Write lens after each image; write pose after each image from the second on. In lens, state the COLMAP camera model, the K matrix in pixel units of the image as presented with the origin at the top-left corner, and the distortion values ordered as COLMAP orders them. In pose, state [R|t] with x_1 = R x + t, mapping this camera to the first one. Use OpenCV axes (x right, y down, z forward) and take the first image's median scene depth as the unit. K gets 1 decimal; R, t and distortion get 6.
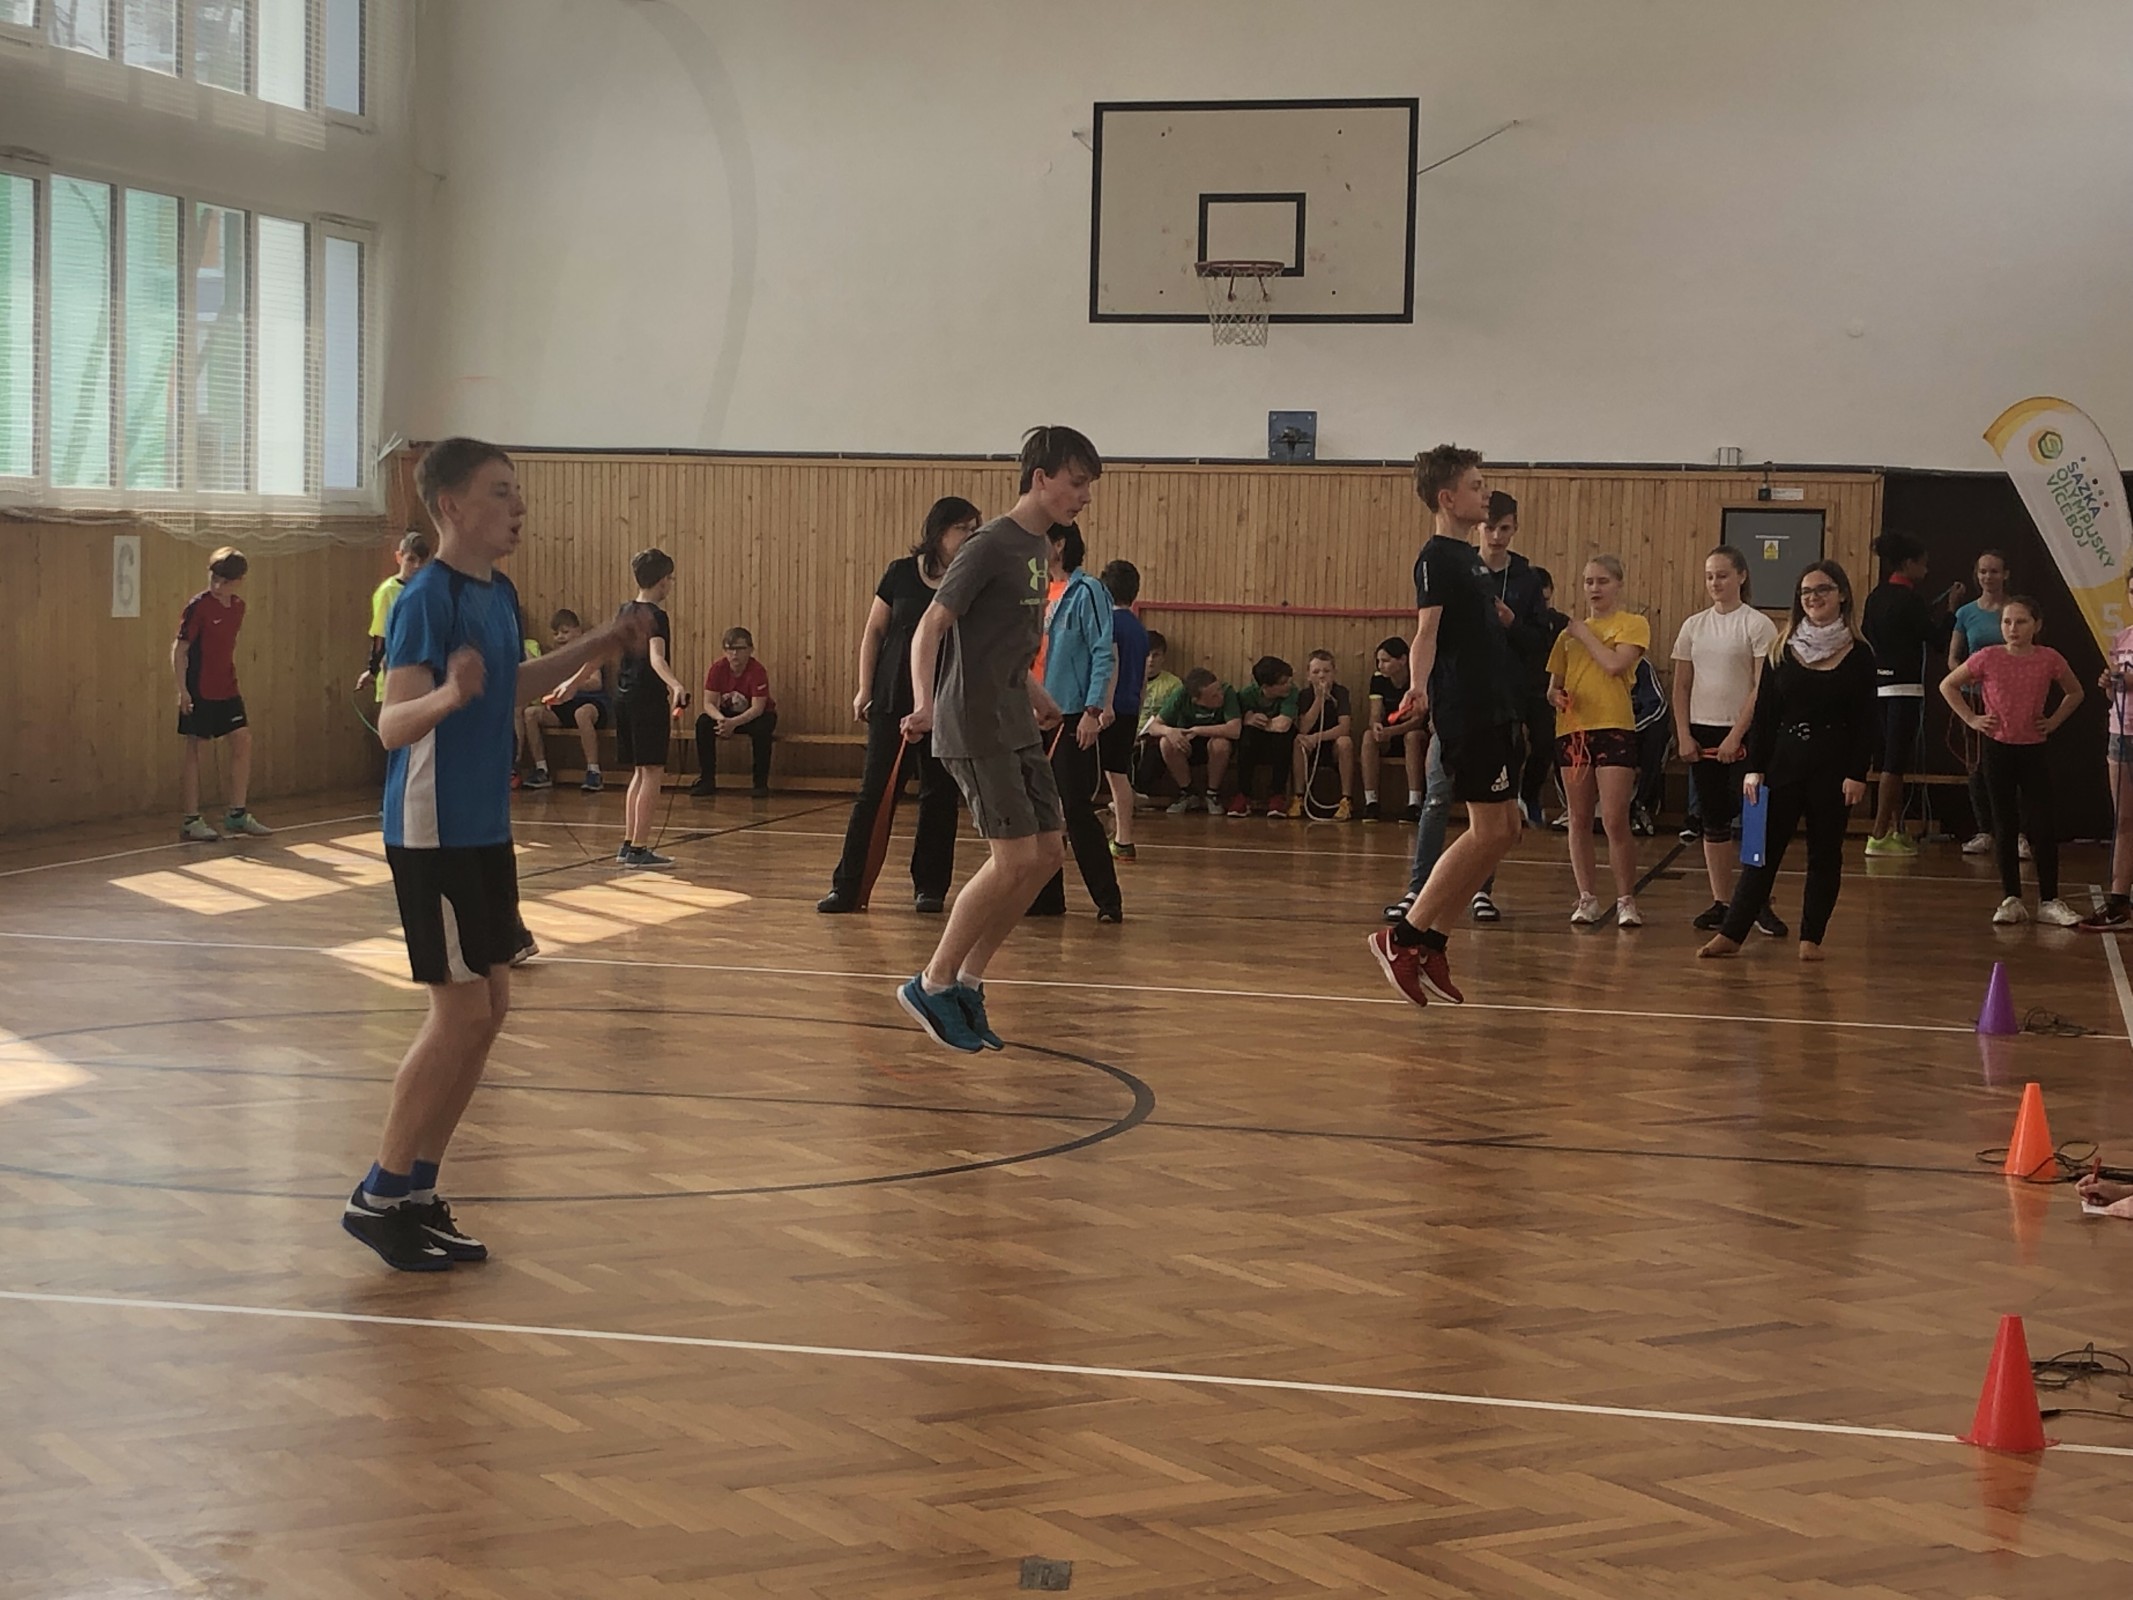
lens RADIAL K [[3869.8, 0, 1066.5], [0, 3869.8, 800.0], [0, 0, 1]] dist [0.163513, 0.164143]
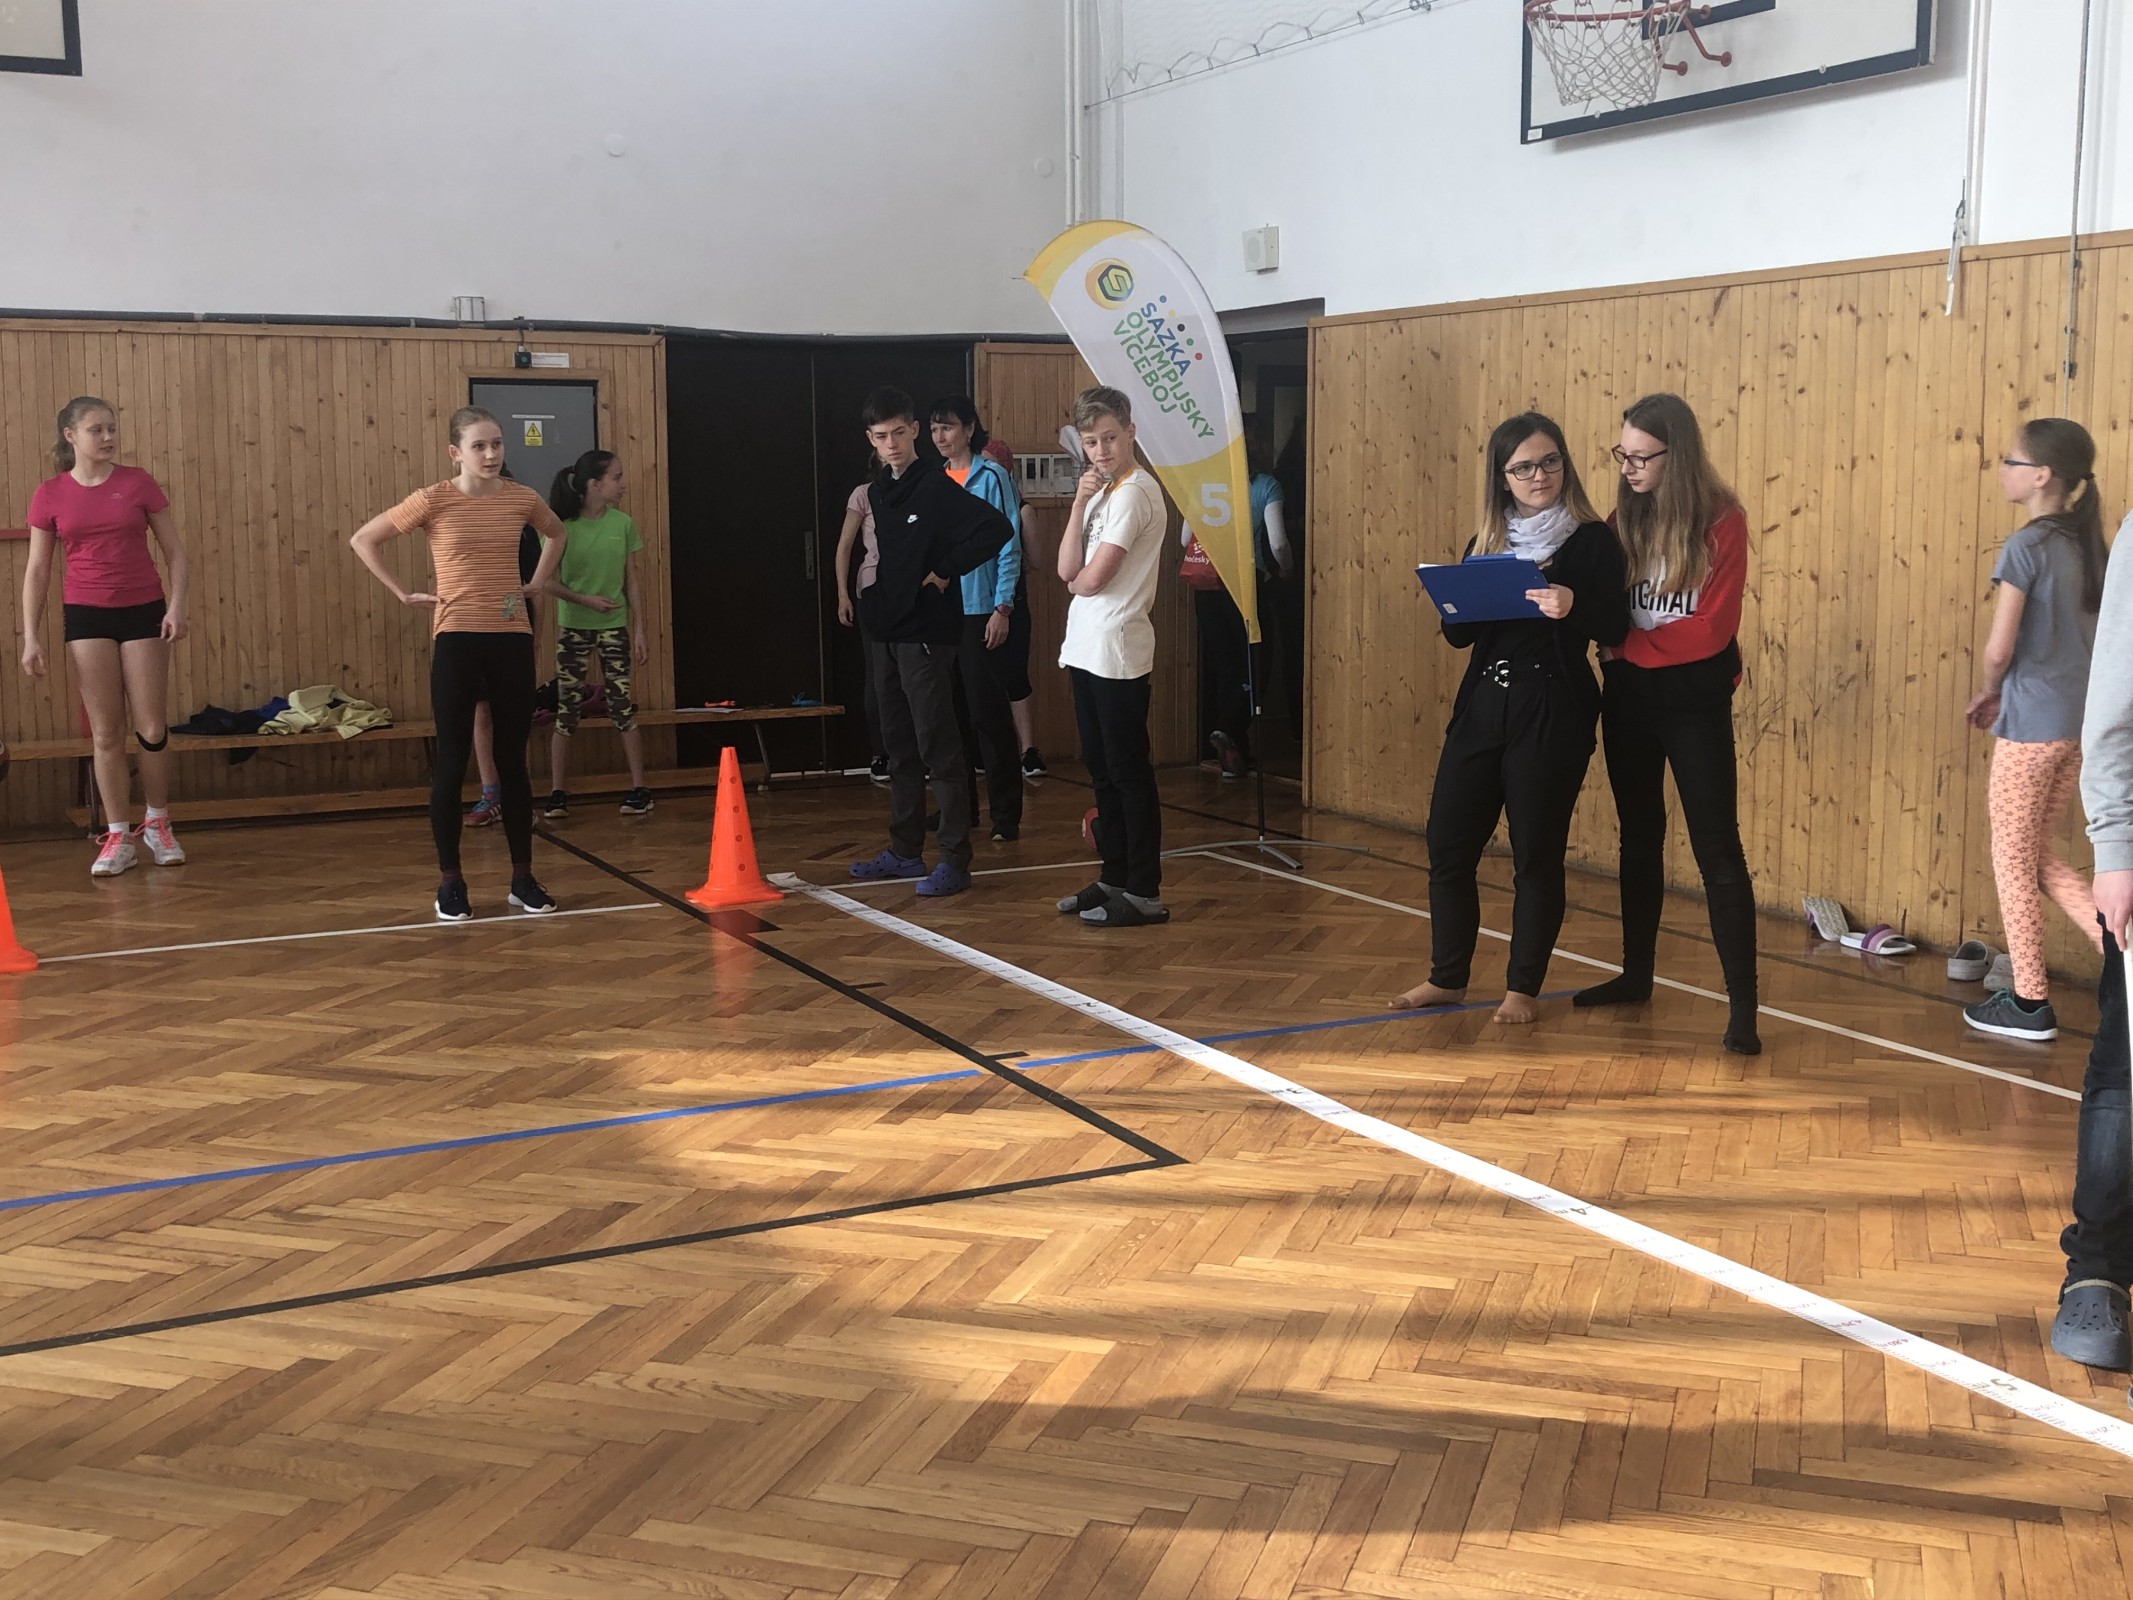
lens RADIAL K [[2364.4, 0, 1066.5], [0, 2364.4, 800.0], [0, 0, 1]] dist [0.023626, -0.050180]
pose [[0.744619, -0.116693, 0.657210, -0.056268], [0.064732, 0.992583, 0.102900, -0.033224], [-0.664344, -0.034078, 0.746650, 0.571708]]
